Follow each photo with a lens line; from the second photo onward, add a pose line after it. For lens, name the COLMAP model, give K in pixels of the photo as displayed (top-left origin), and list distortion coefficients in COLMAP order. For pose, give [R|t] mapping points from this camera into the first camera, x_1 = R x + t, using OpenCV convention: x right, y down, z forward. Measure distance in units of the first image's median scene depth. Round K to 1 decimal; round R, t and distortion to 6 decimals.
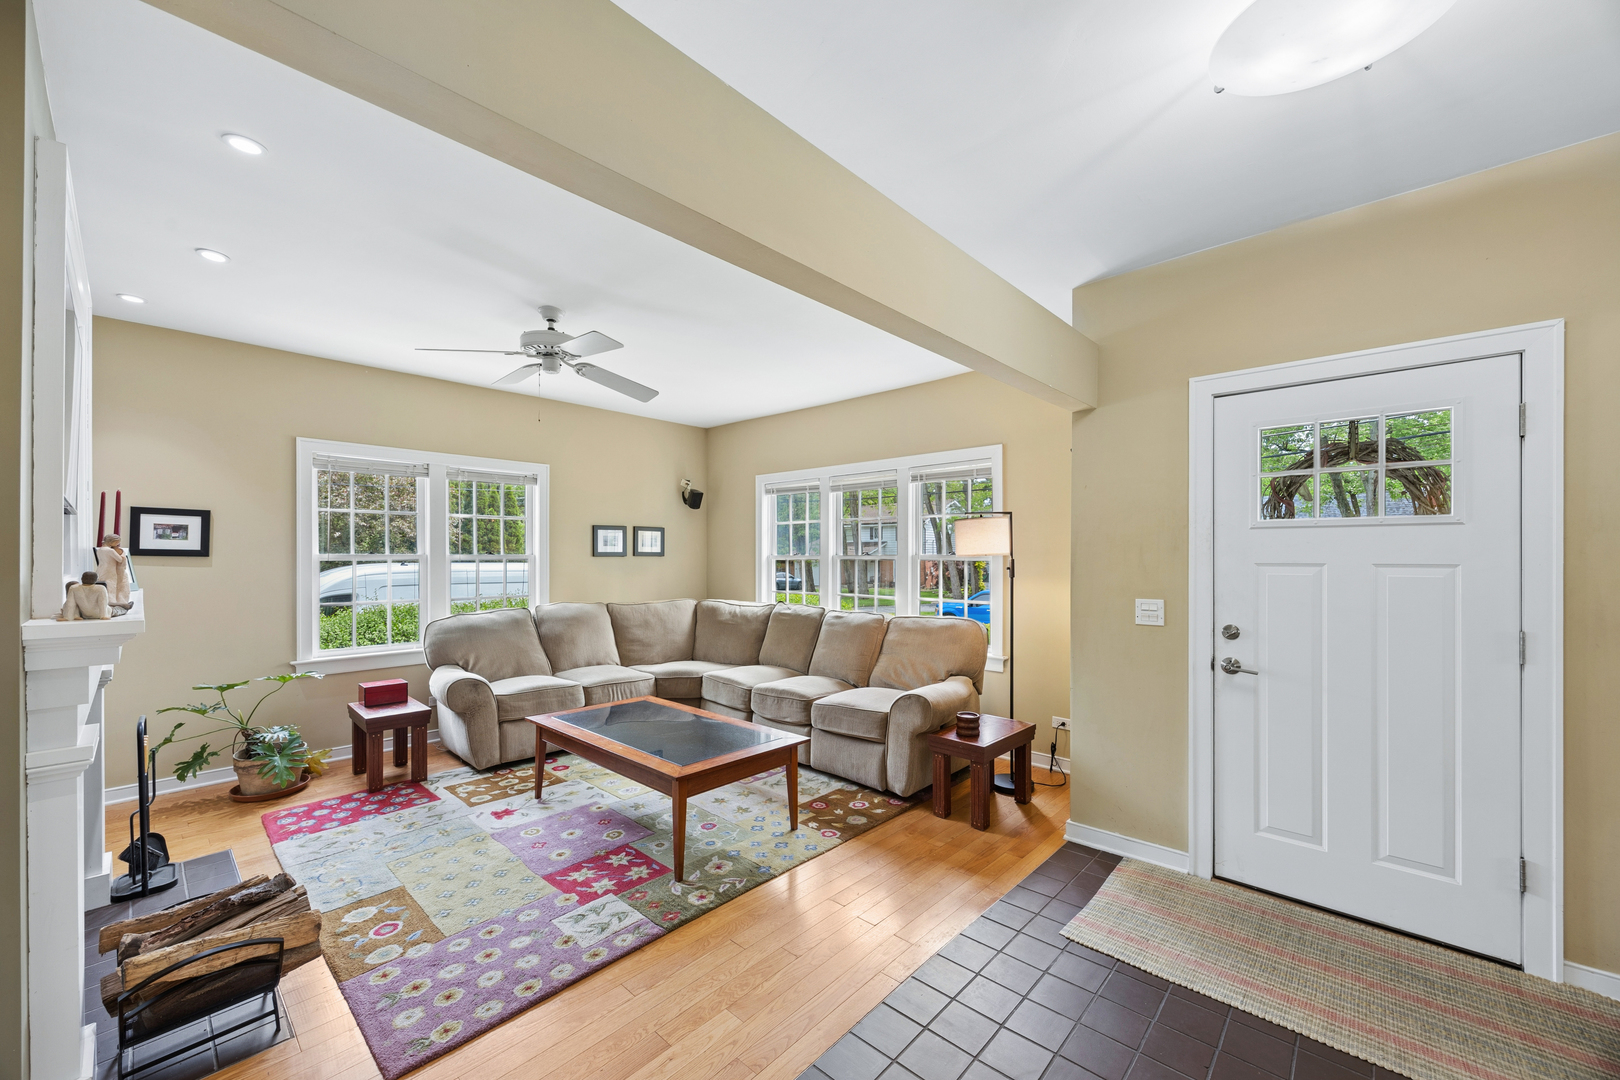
lens RADIAL K [[620.8, 0, 802.0], [0, 620.8, 548.6], [0, 0, 1]] dist [0.003631, 0.001108]
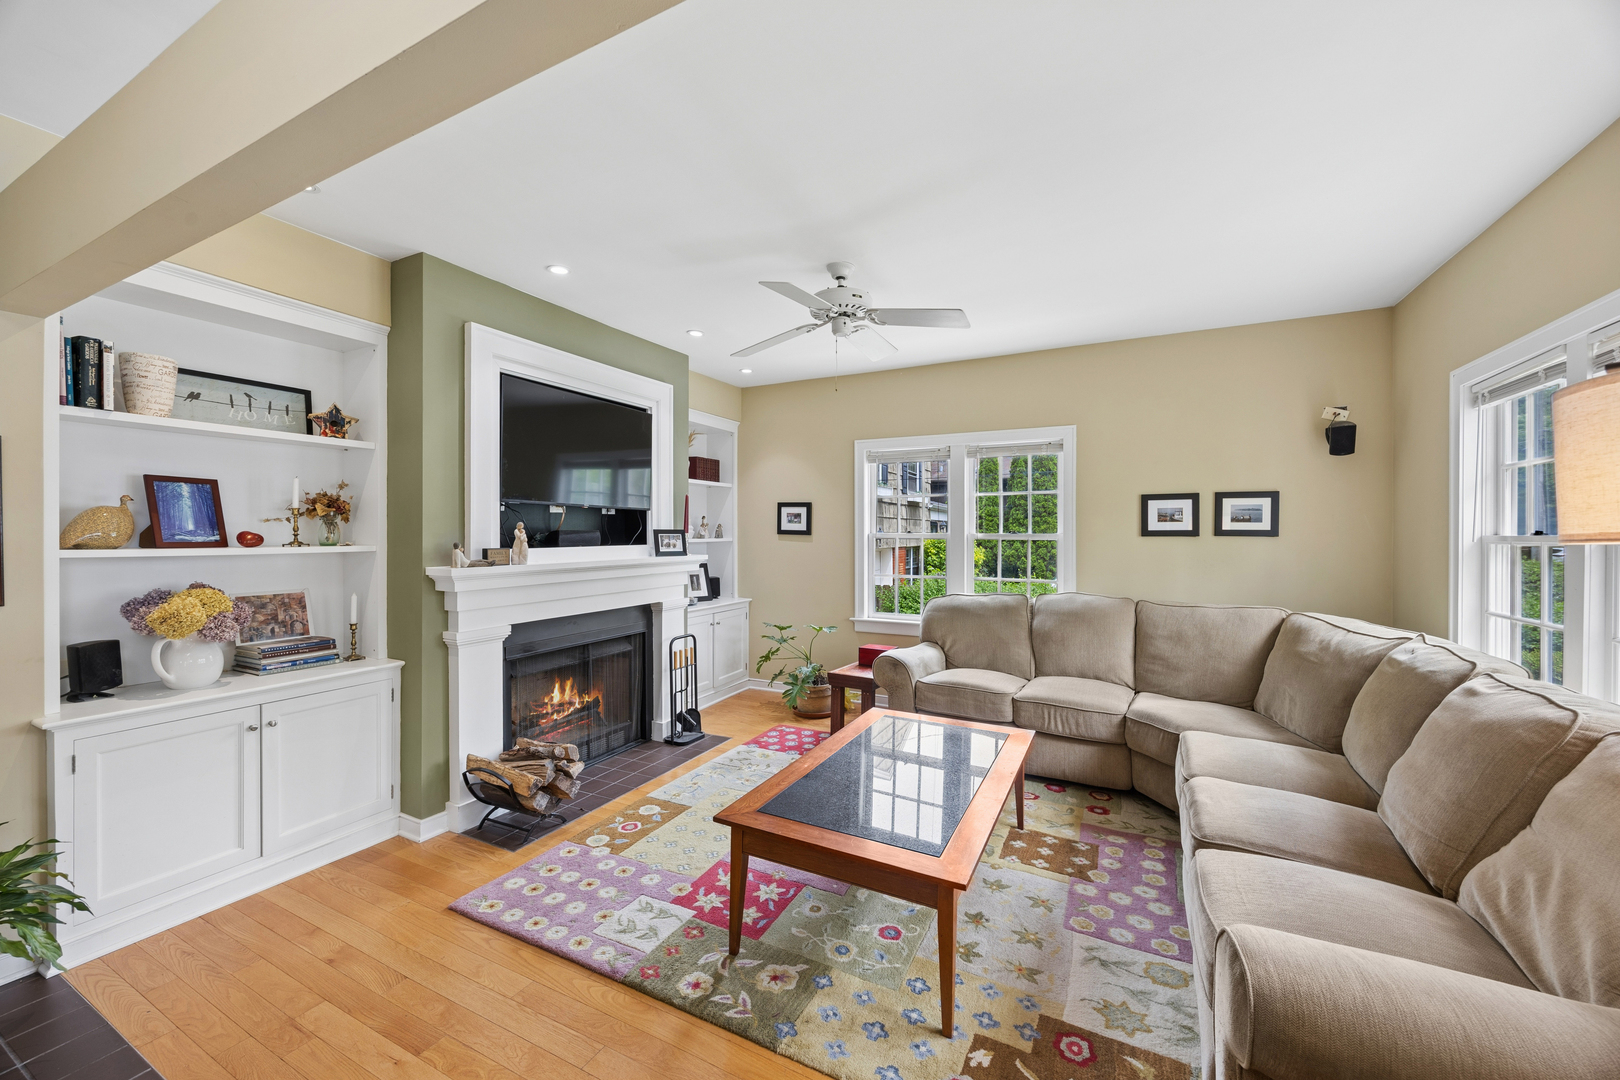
lens RADIAL K [[620.8, 0, 822.6], [0, 620.8, 531.9], [0, 0, 1]] dist [0.003631, 0.001108]
pose [[0.285166, -0.002423, -0.958475, 0.389008], [0.008284, 0.999966, -0.000063, 0.005809], [0.958442, -0.007923, 0.285177, 0.595267]]
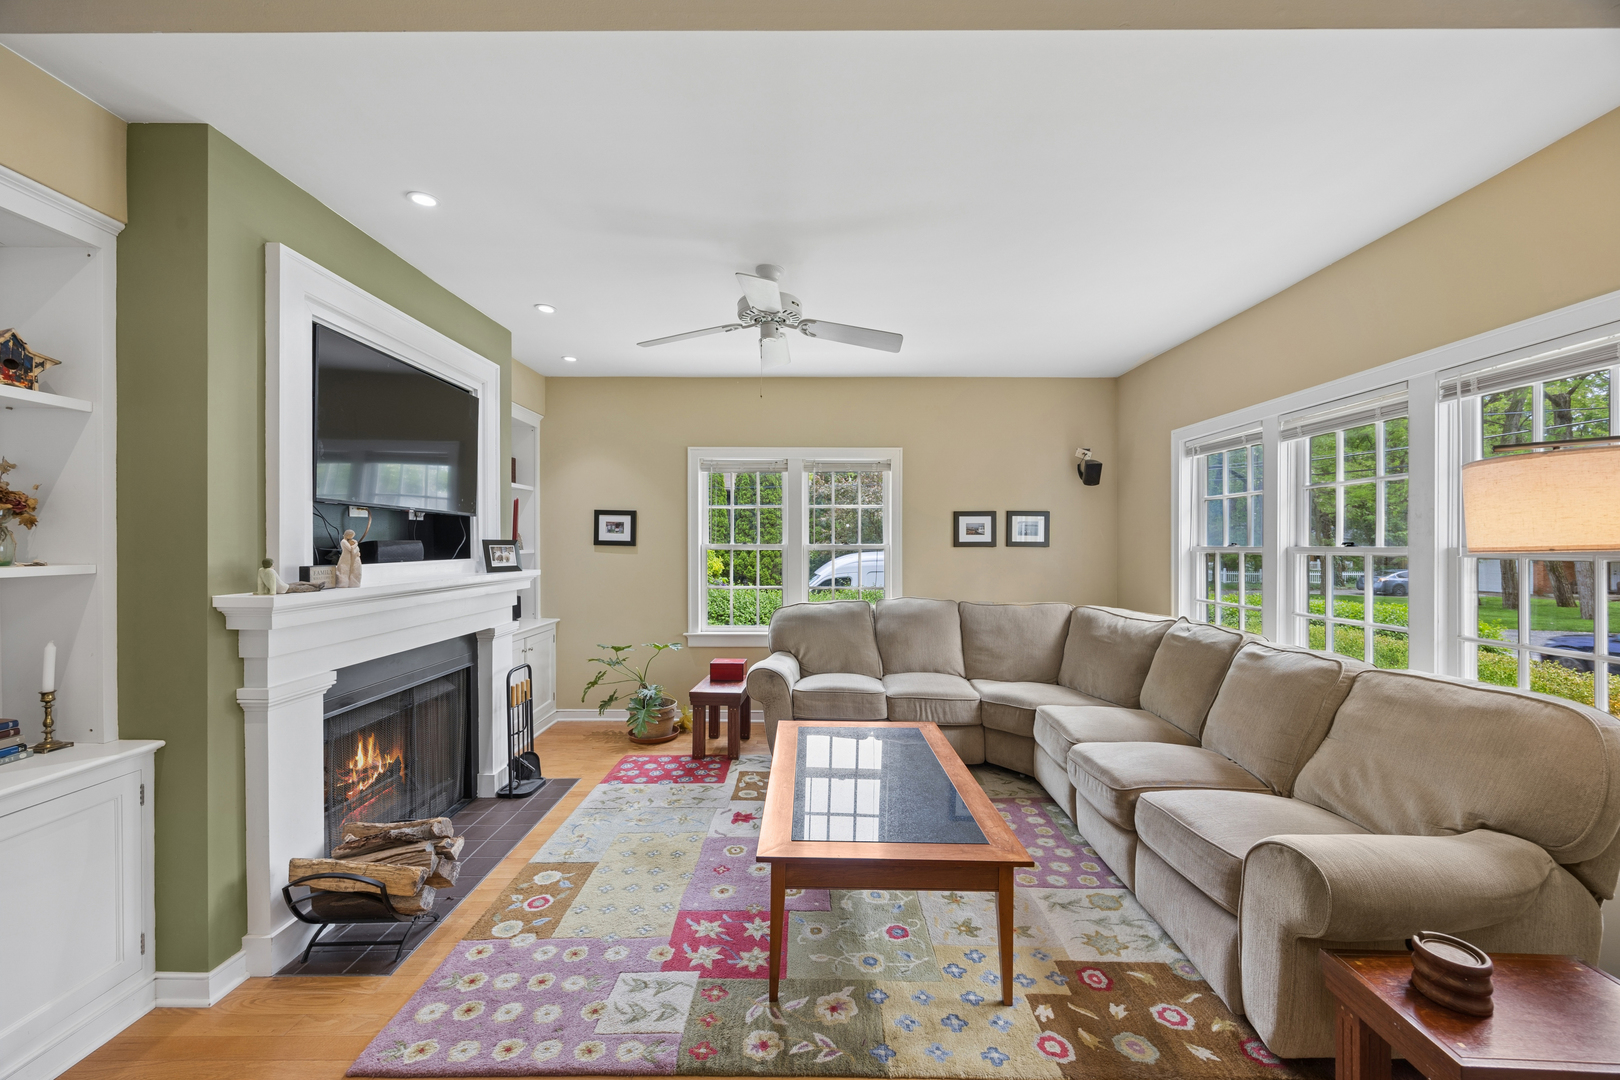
lens RADIAL K [[620.8, 0, 813.9], [0, 620.8, 543.7], [0, 0, 1]] dist [0.003631, 0.001108]
pose [[0.683793, 0.000649, -0.729676, 0.240188], [0.005538, 0.999966, 0.006079, 0.002212], [0.729655, -0.008197, 0.683766, 0.366122]]
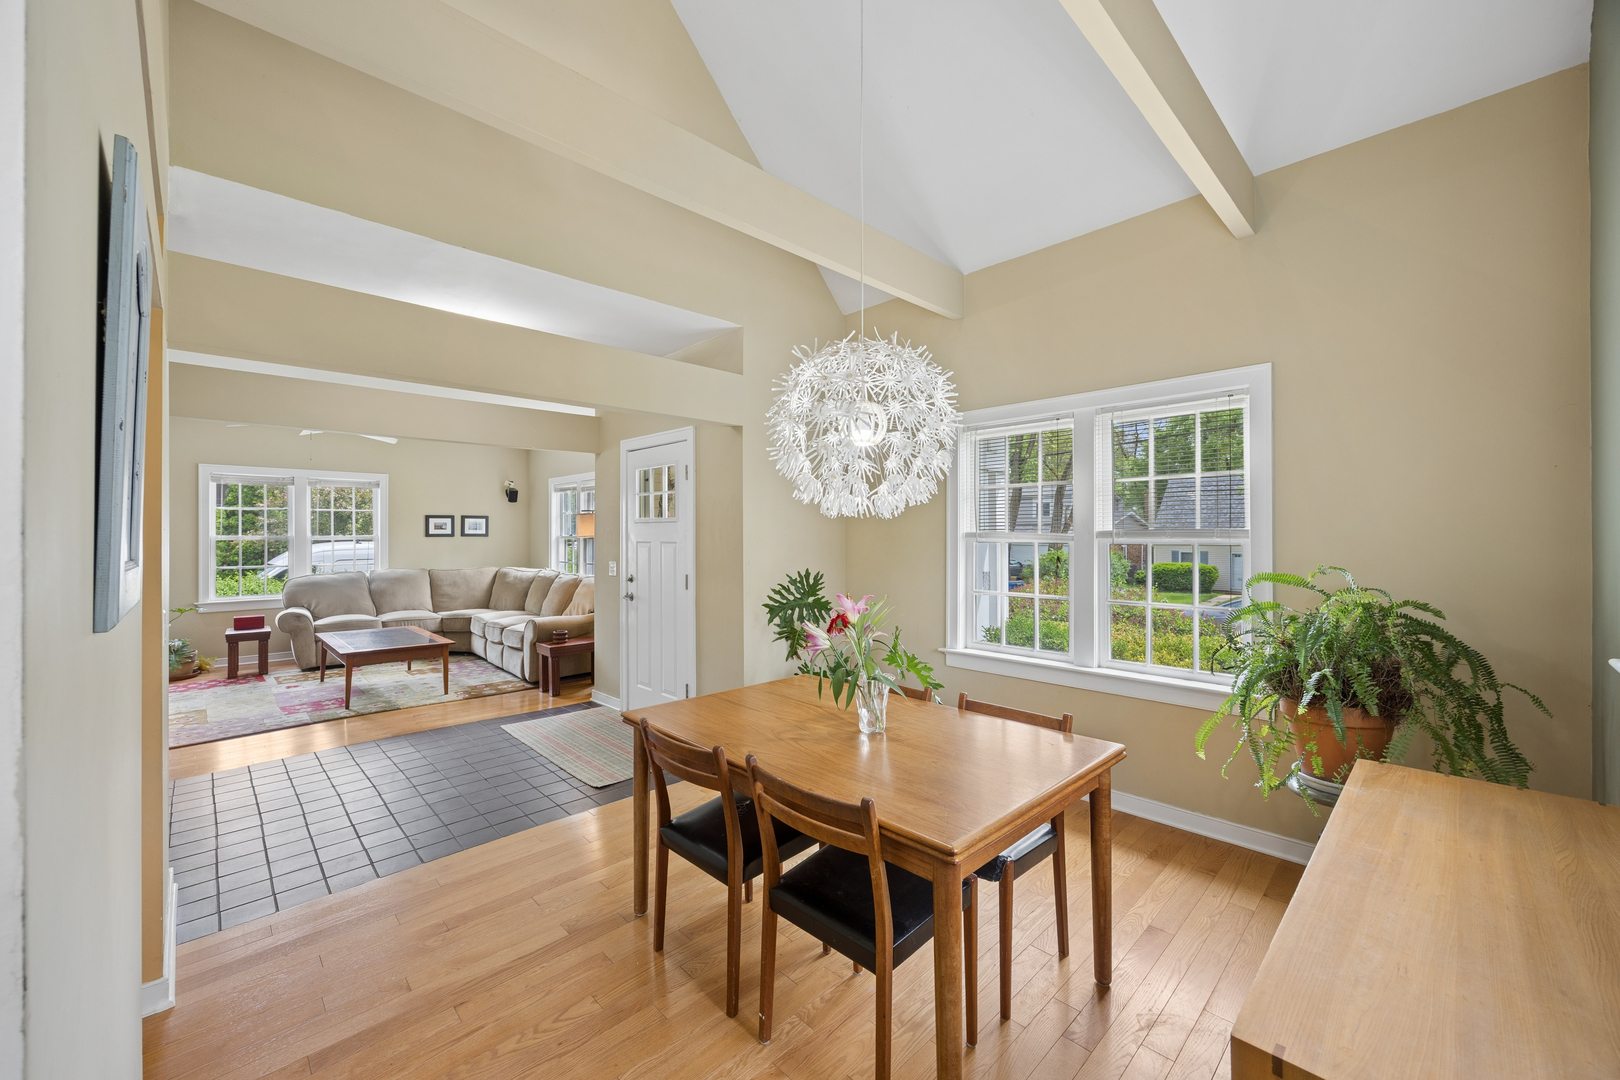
lens RADIAL K [[620.8, 0, 800.9], [0, 620.8, 532.0], [0, 0, 1]] dist [0.003631, 0.001108]
pose [[0.998399, -0.002249, -0.056524, 0.869346], [0.002704, 0.999964, 0.007986, -0.011652], [0.056504, -0.008126, 0.998369, -0.546628]]
